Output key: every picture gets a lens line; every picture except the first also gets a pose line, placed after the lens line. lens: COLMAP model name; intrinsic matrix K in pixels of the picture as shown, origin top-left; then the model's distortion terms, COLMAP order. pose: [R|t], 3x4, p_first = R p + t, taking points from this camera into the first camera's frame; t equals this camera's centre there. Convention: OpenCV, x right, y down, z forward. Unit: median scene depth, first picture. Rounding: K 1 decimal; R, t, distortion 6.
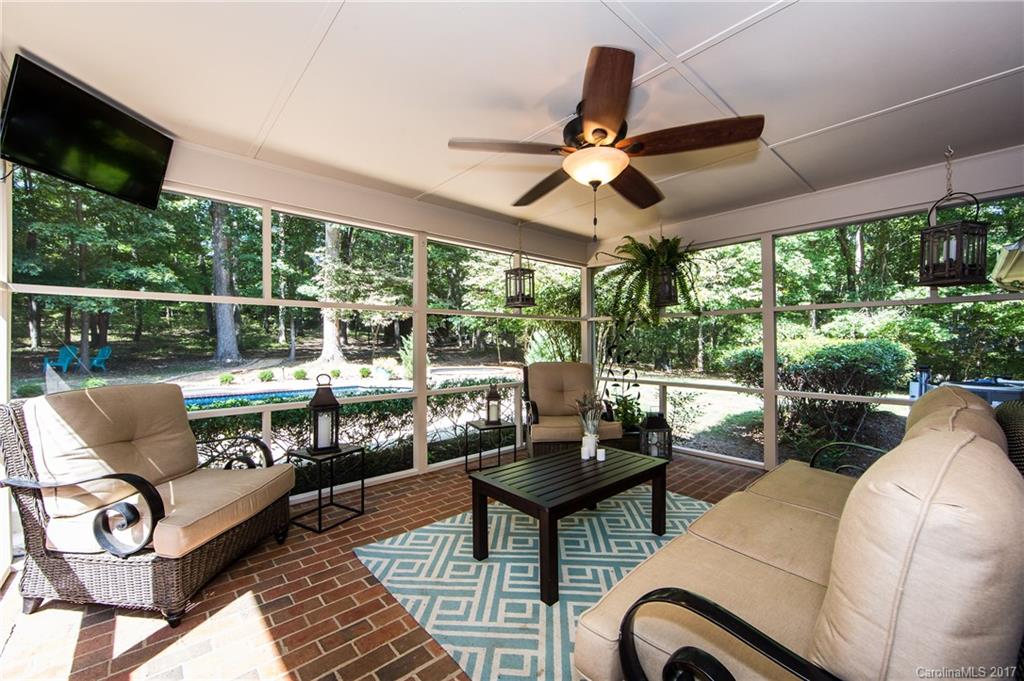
lens RADIAL K [[405.5, 0, 516.9], [0, 405.5, 339.3], [0, 0, 1]] dist [0.000443, 0.000074]
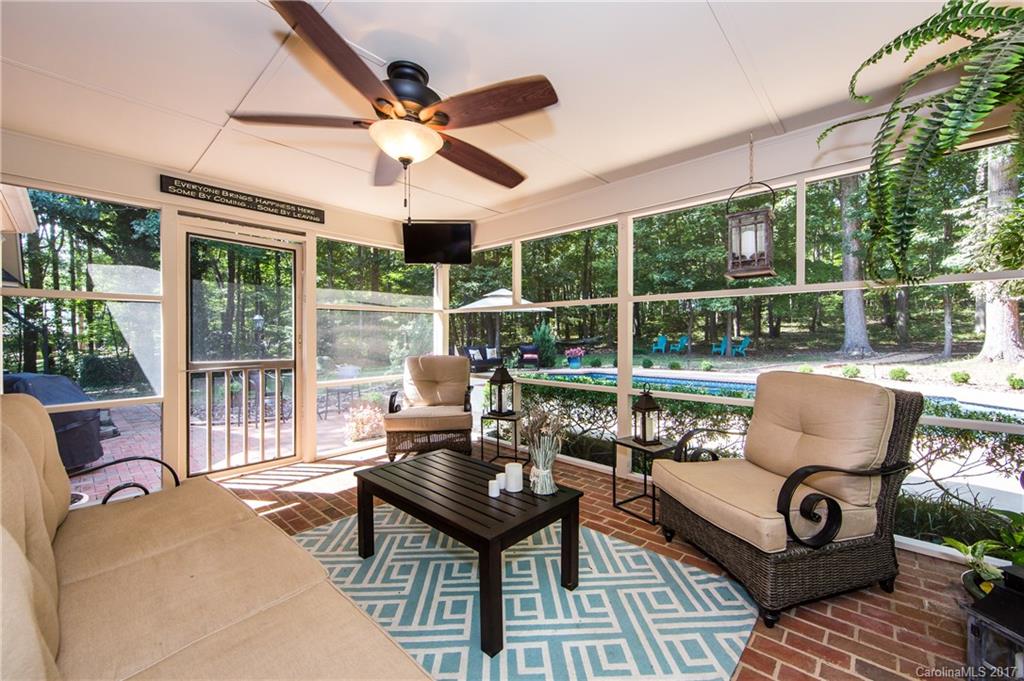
lens RADIAL K [[405.5, 0, 516.9], [0, 405.5, 339.3], [0, 0, 1]] dist [0.000443, 0.000074]
pose [[0.103643, 0.015071, -0.994500, 0.130324], [0.010464, 0.999813, 0.016242, -0.001686], [0.994559, -0.012090, 0.103466, 0.138501]]
